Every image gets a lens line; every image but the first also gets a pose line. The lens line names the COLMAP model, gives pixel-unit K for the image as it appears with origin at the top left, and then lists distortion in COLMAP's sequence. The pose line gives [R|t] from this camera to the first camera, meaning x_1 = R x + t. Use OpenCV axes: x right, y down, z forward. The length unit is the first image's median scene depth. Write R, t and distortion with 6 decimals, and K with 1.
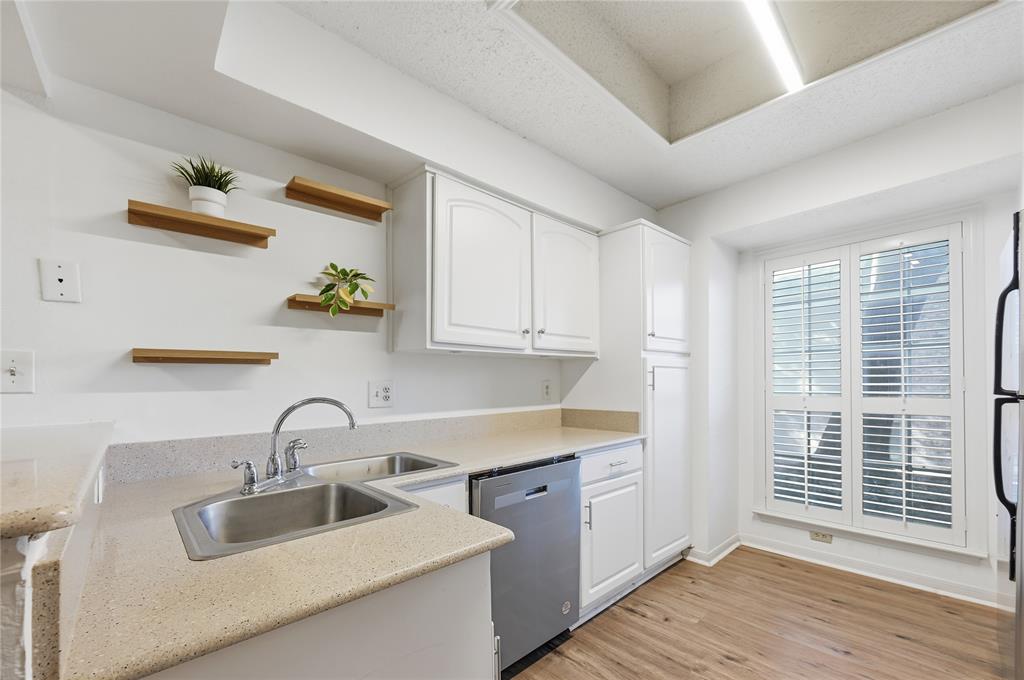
lens RADIAL K [[421.8, 0, 540.3], [0, 421.8, 382.3], [0, 0, 1]] dist [-0.001783, 0.000001]
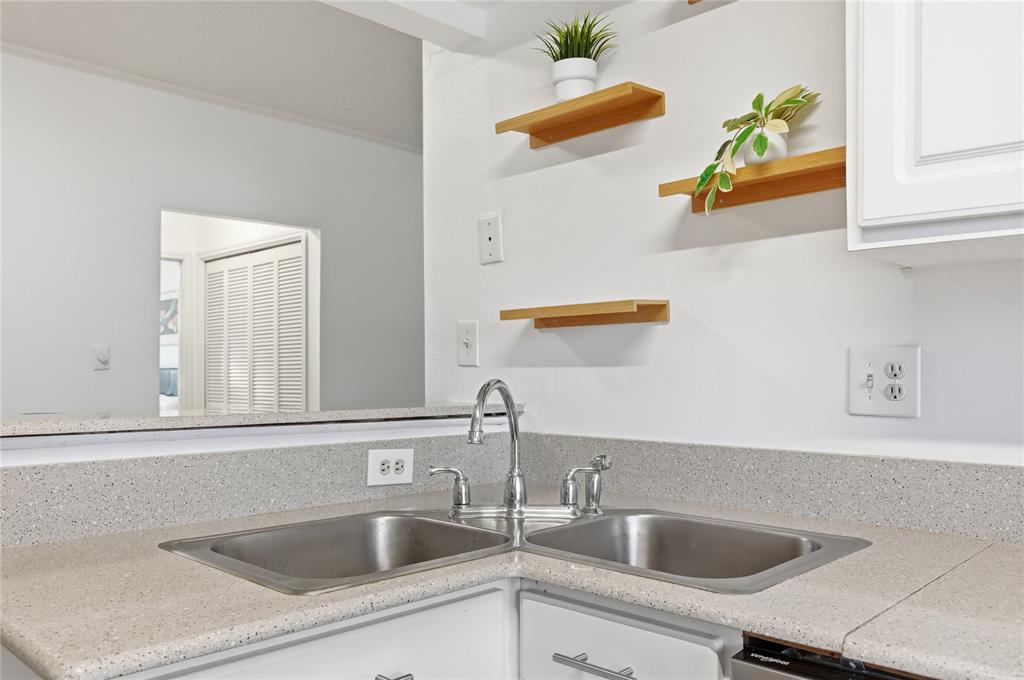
lens RADIAL K [[804.0, 0, 509.9], [0, 804.0, 372.9], [0, 0, 1]] dist [0.003385, 0.000920]
pose [[0.014240, 0.017708, -0.999742, 0.366253], [0.003972, 0.999834, 0.017767, 0.005846], [0.999891, -0.004223, 0.014167, 0.673584]]
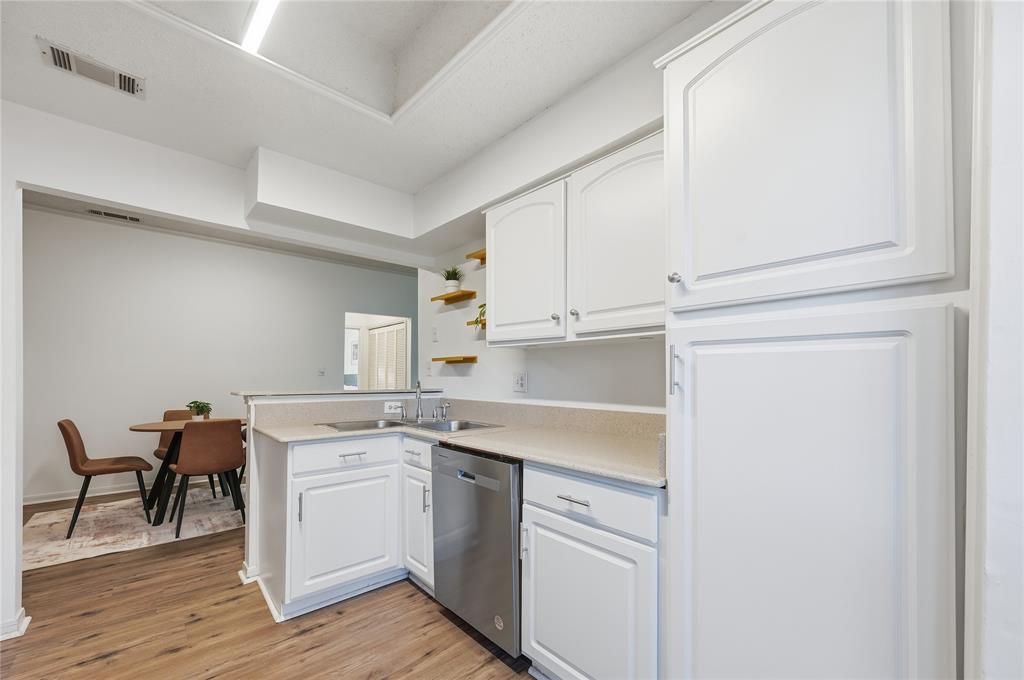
lens RADIAL K [[409.6, 0, 509.6], [0, 409.6, 367.4], [0, 0, 1]] dist [-0.000468, -0.000127]
pose [[-0.054976, -0.005103, -0.998475, 0.948404], [0.000774, 0.999986, -0.005154, -0.011099], [0.998487, -0.001056, -0.054971, 1.075760]]
